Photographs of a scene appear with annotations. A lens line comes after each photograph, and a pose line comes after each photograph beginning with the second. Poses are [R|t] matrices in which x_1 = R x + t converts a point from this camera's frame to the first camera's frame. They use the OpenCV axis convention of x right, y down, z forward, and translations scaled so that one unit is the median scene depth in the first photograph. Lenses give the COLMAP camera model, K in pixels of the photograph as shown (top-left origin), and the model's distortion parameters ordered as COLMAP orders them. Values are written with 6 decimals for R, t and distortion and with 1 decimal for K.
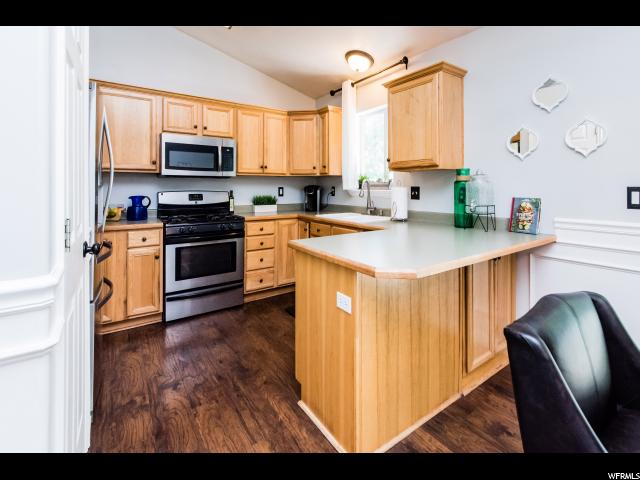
lens RADIAL K [[311.4, 0, 338.6], [0, 311.4, 184.8], [0, 0, 1]] dist [0.010499, -0.002804]
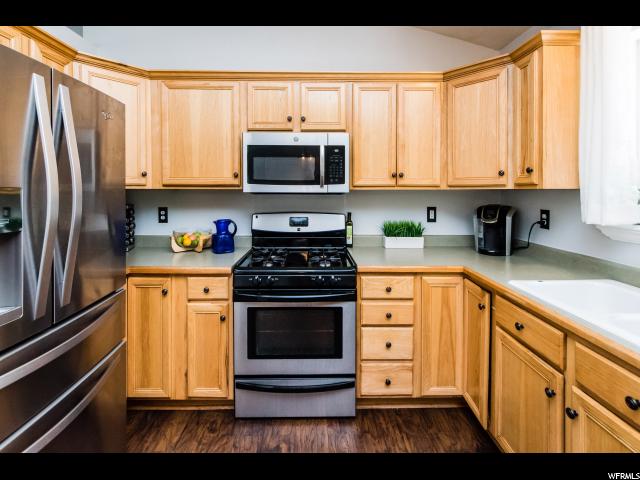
lens RADIAL K [[273.4, 0, 313.7], [0, 273.4, 191.1], [0, 0, 1]] dist [0.001286, -0.000083]
pose [[0.806331, 0.002423, -0.591459, -0.070872], [0.004455, 0.999938, 0.010171, -0.037275], [0.591447, -0.010836, 0.806271, 0.549648]]
